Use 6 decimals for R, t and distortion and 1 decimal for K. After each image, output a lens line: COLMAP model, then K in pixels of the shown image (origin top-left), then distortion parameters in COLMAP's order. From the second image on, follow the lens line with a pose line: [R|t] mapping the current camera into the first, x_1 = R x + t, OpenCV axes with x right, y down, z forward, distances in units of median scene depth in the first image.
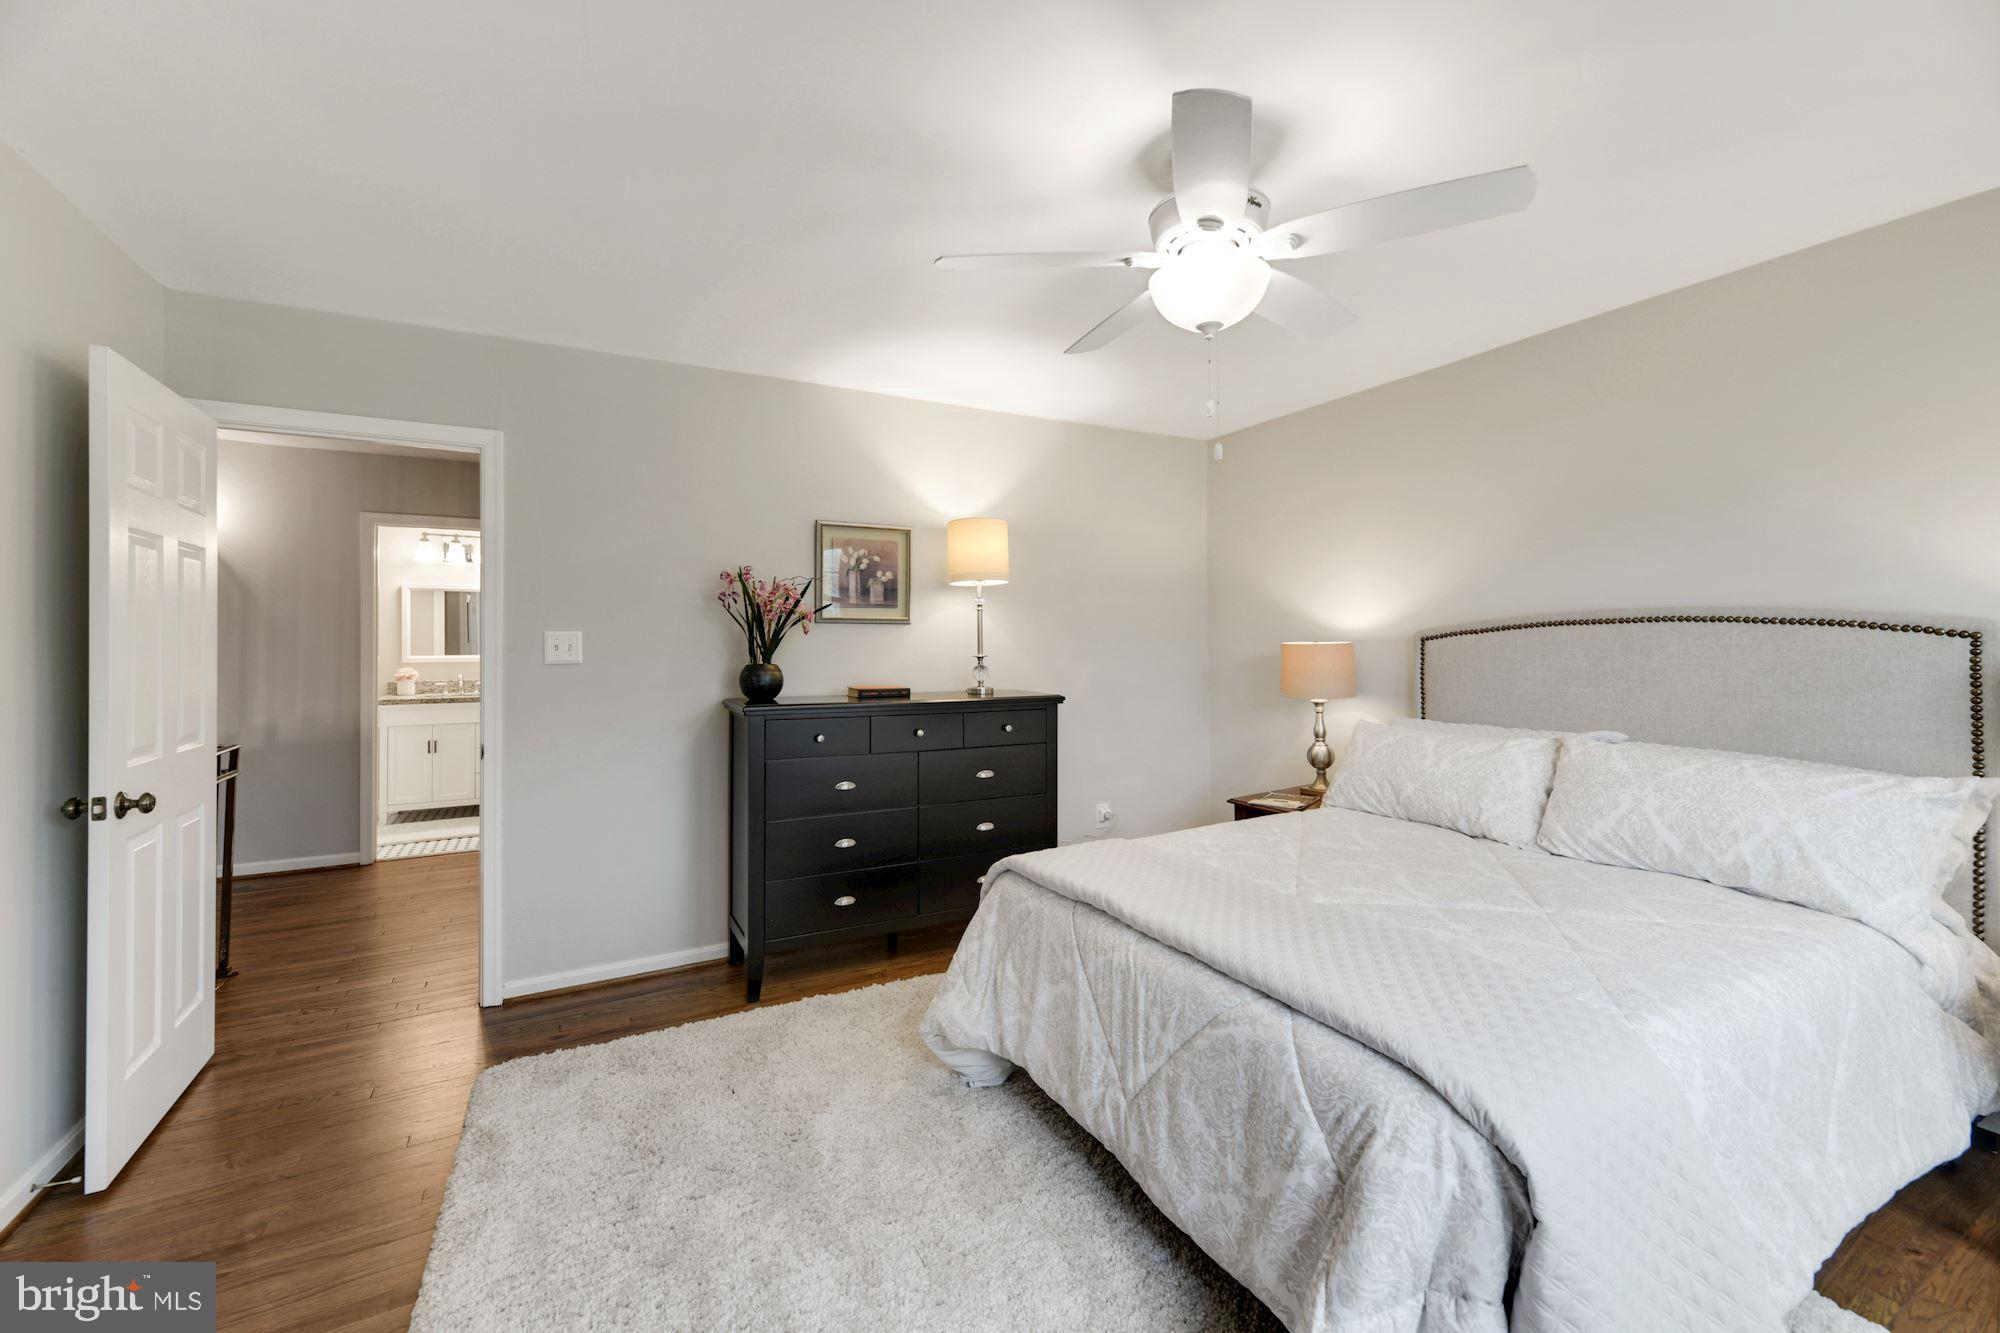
lens RADIAL K [[801.9, 0, 1004.4], [0, 801.9, 644.2], [0, 0, 1]] dist [-0.000298, -0.000093]
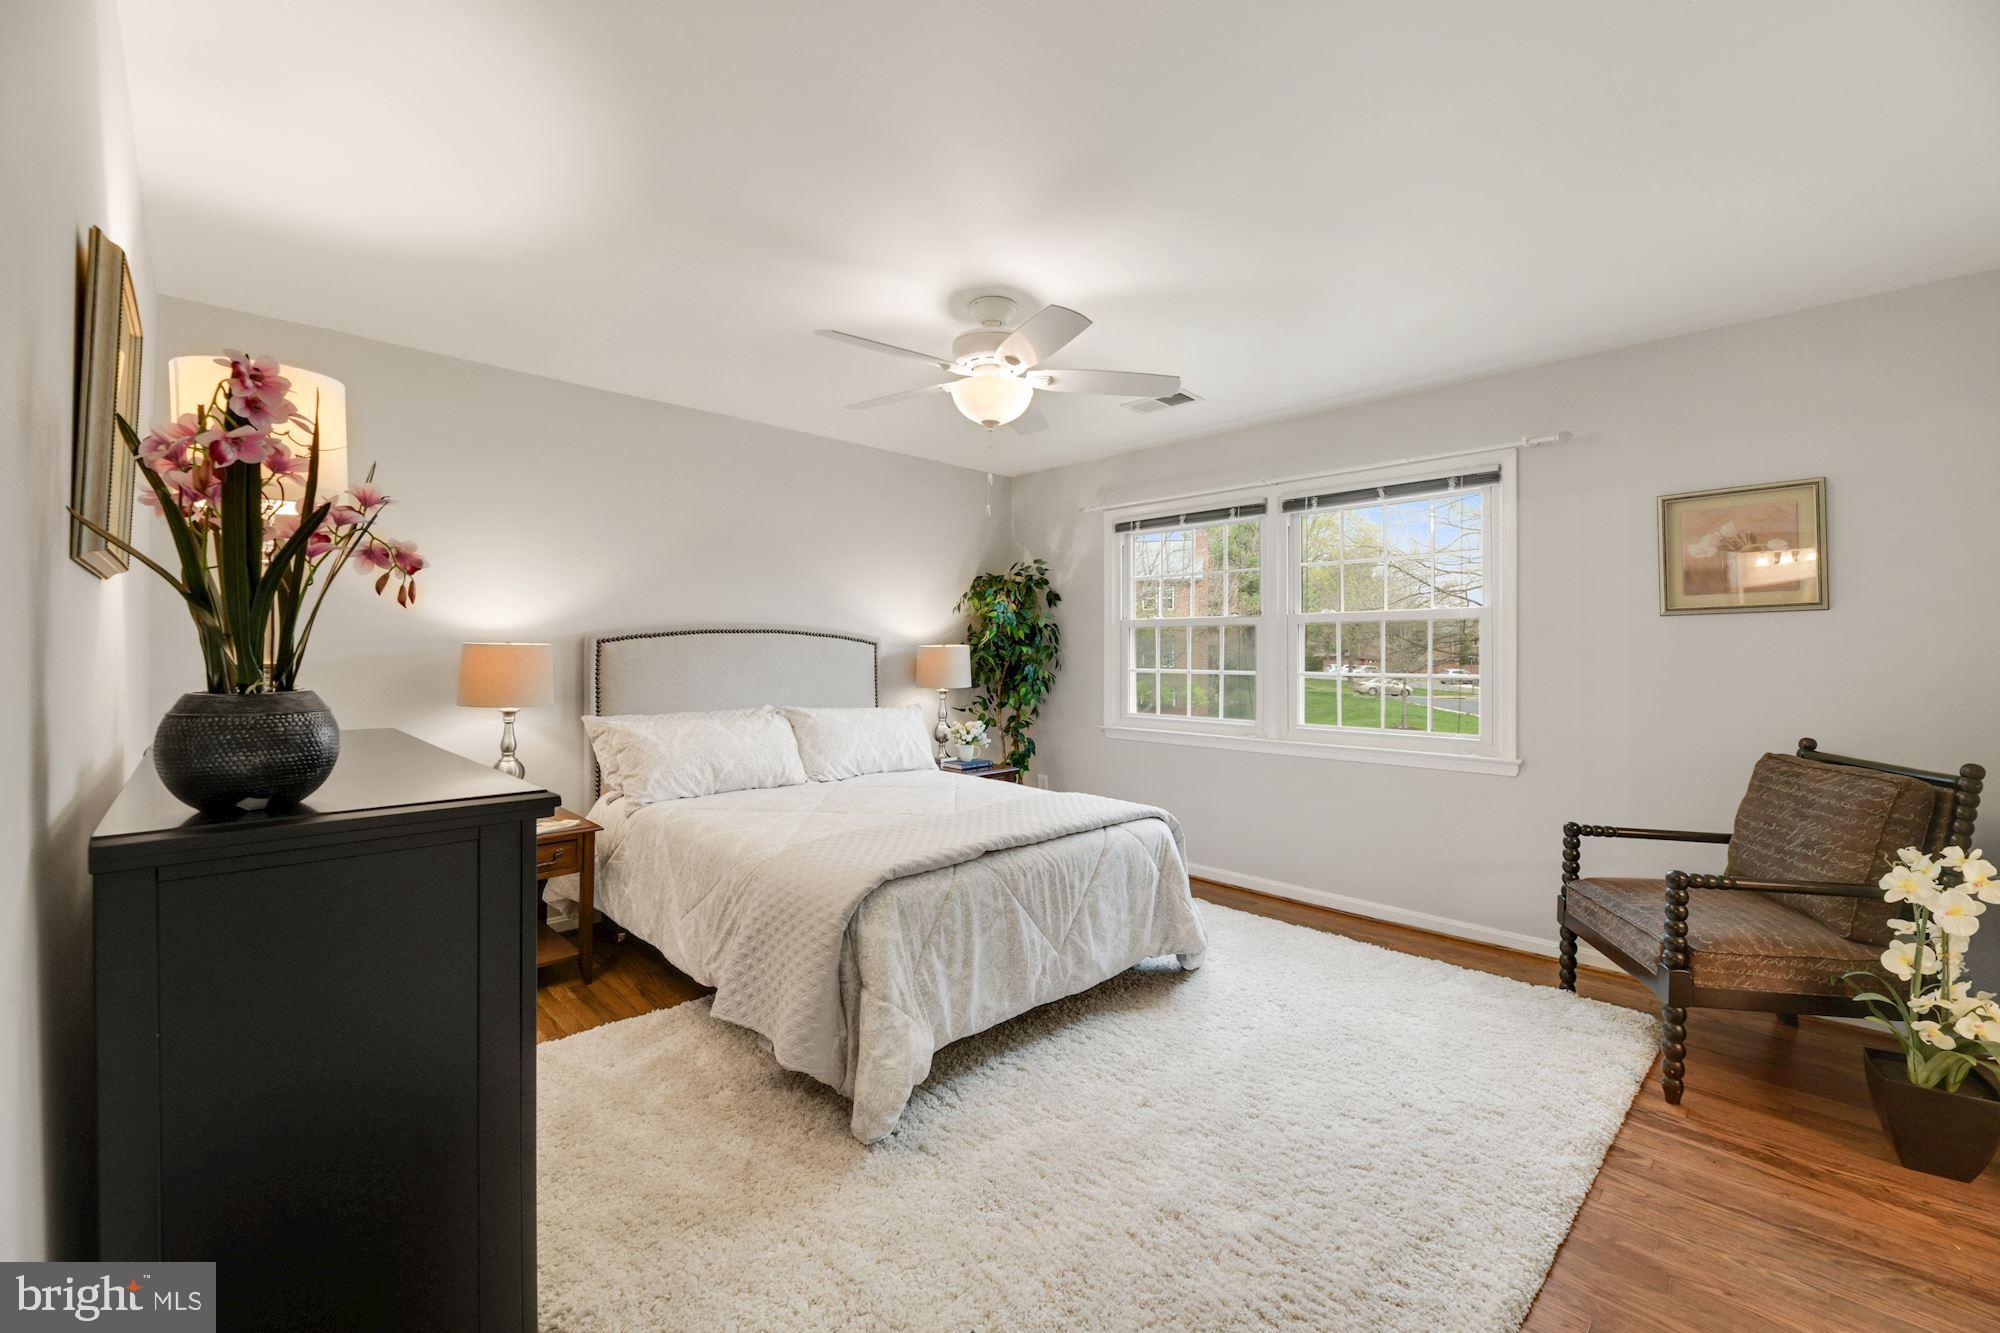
lens RADIAL K [[801.9, 0, 1004.4], [0, 801.9, 644.2], [0, 0, 1]] dist [-0.000298, -0.000093]
pose [[-0.262847, 0.006672, 0.964815, -1.040328], [-0.002453, 0.999968, -0.007583, 0.006783], [-0.964835, -0.004360, -0.262822, 1.225205]]
